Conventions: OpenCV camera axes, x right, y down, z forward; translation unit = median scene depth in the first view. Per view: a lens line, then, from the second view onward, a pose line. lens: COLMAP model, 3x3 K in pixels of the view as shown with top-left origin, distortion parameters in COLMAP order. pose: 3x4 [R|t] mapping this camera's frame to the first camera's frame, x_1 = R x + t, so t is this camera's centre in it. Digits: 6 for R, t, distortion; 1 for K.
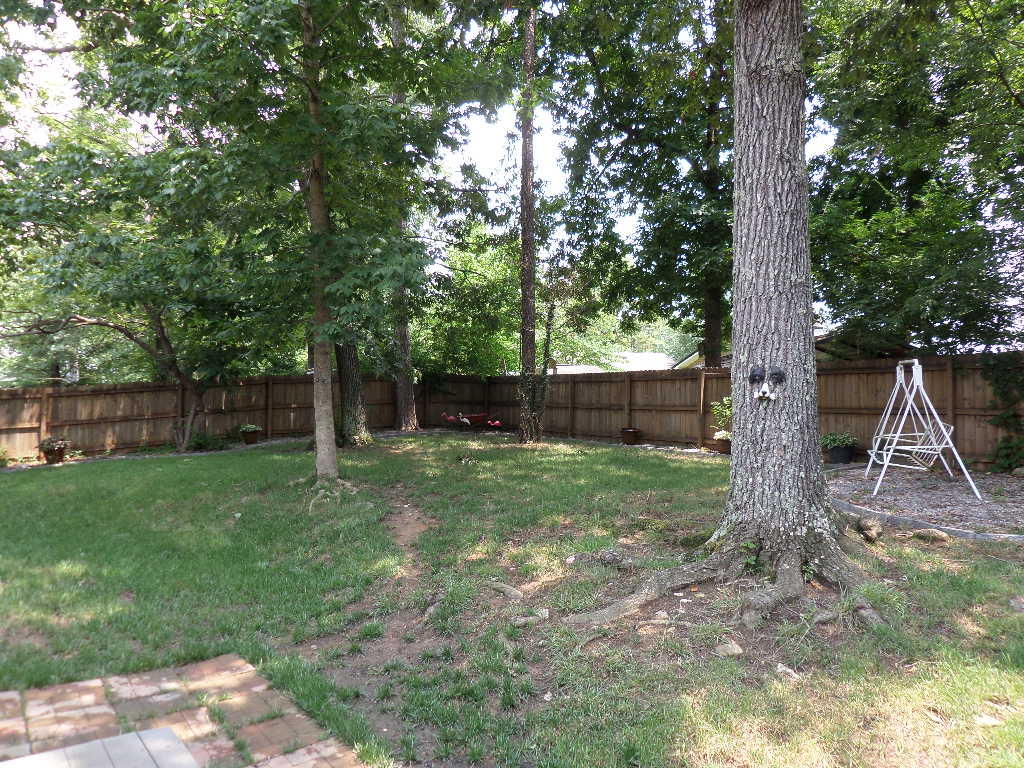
lens RADIAL K [[732.1, 0, 513.4], [0, 732.1, 386.6], [0, 0, 1]] dist [0.002205, 0.005991]
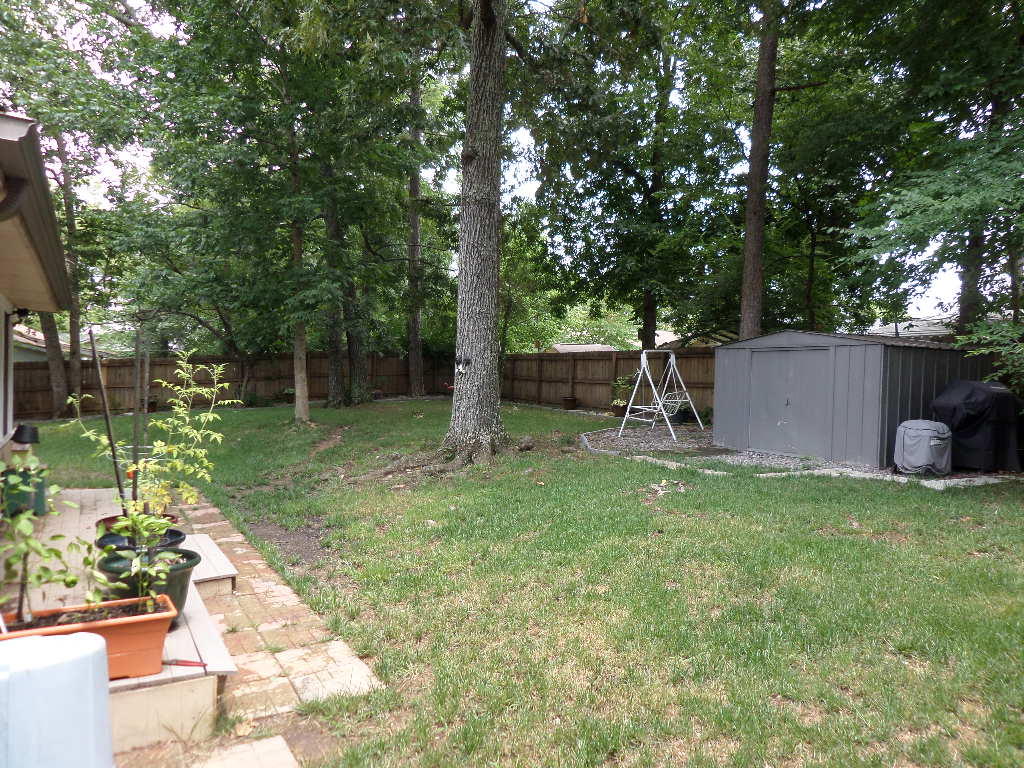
lens RADIAL K [[732.1, 0, 513.4], [0, 732.1, 386.6], [0, 0, 1]] dist [0.002205, 0.005991]
pose [[0.991809, 0.019504, -0.126232, 0.217283], [-0.015079, 0.999241, 0.035914, -0.005590], [0.126837, -0.033716, 0.991350, -0.270045]]
